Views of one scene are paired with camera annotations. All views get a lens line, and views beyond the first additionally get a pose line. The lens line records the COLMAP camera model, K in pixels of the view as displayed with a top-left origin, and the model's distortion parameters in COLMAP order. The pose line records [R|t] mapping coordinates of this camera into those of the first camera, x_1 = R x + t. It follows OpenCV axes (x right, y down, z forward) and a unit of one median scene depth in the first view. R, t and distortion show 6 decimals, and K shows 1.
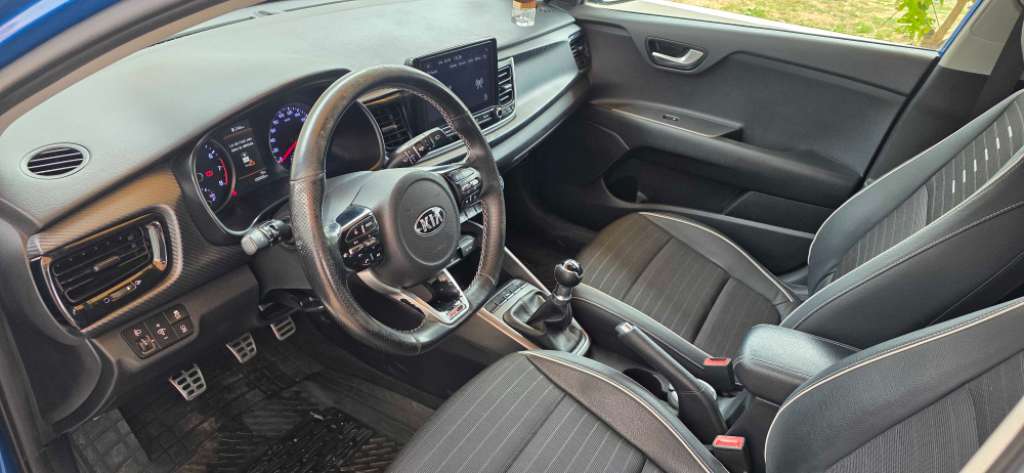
lens RADIAL K [[701.7, 0, 512.0], [0, 701.7, 236.5], [0, 0, 1]] dist [0.103871, -0.168102]
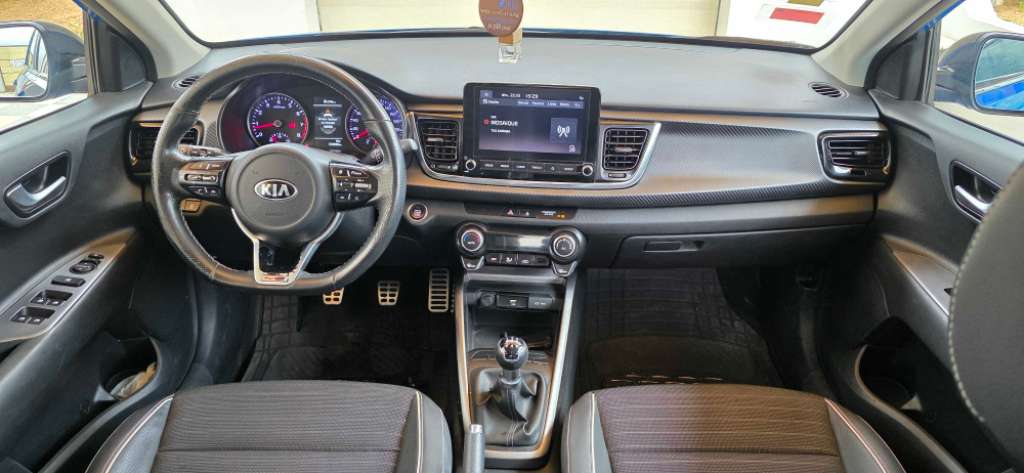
lens RADIAL K [[701.7, 0, 512.0], [0, 701.7, 236.5], [0, 0, 1]] dist [0.103871, -0.168102]
pose [[0.470679, 0.324872, -0.820317, 0.711656], [-0.415429, 0.901835, 0.118792, -0.173385], [0.778383, 0.284871, 0.559436, 0.470778]]
